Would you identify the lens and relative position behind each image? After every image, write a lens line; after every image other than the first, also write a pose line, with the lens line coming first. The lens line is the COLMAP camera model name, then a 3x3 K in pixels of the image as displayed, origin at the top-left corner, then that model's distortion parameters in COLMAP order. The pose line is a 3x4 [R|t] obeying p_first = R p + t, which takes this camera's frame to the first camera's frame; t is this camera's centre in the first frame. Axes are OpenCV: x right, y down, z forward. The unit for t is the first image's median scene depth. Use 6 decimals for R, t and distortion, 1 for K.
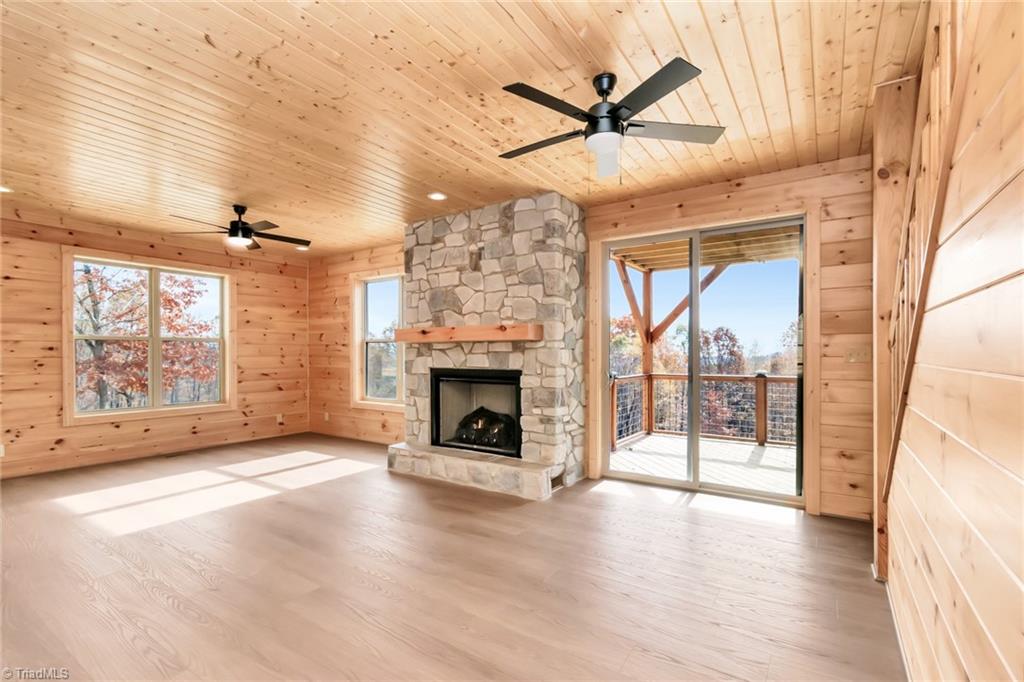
lens RADIAL K [[461.4, 0, 515.1], [0, 461.4, 359.6], [0, 0, 1]] dist [-0.000297, -0.000044]
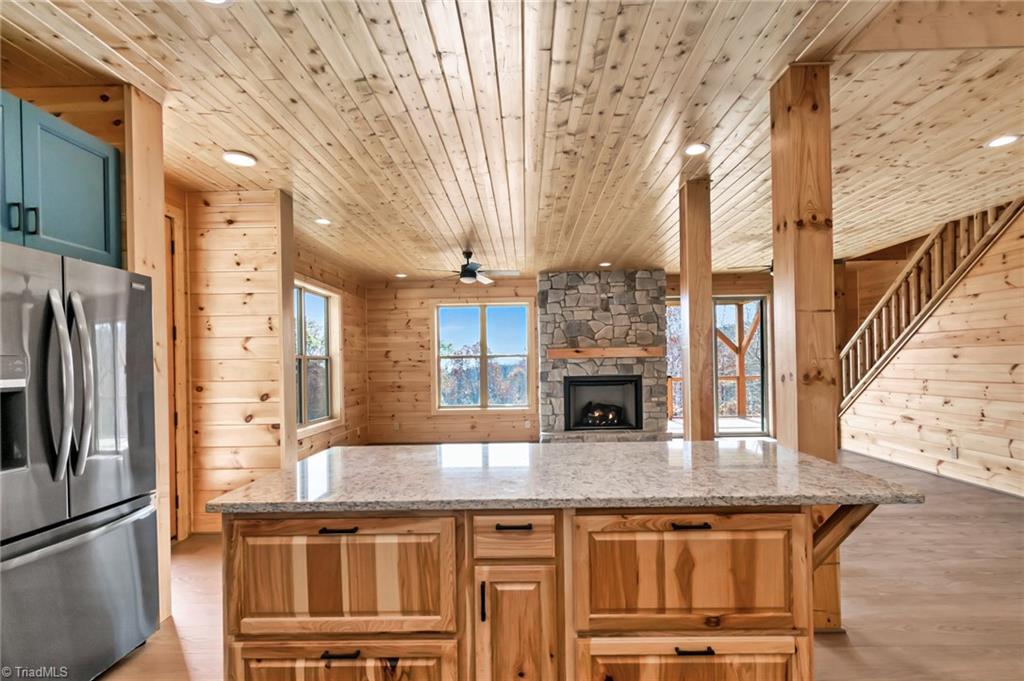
lens RADIAL K [[461.4, 0, 515.1], [0, 461.4, 359.1], [0, 0, 1]] dist [-0.000297, -0.000044]
pose [[0.844015, -0.018331, 0.536006, -1.108728], [0.027603, 0.999576, -0.009281, -0.027450], [-0.535609, 0.022629, 0.844163, -0.120184]]
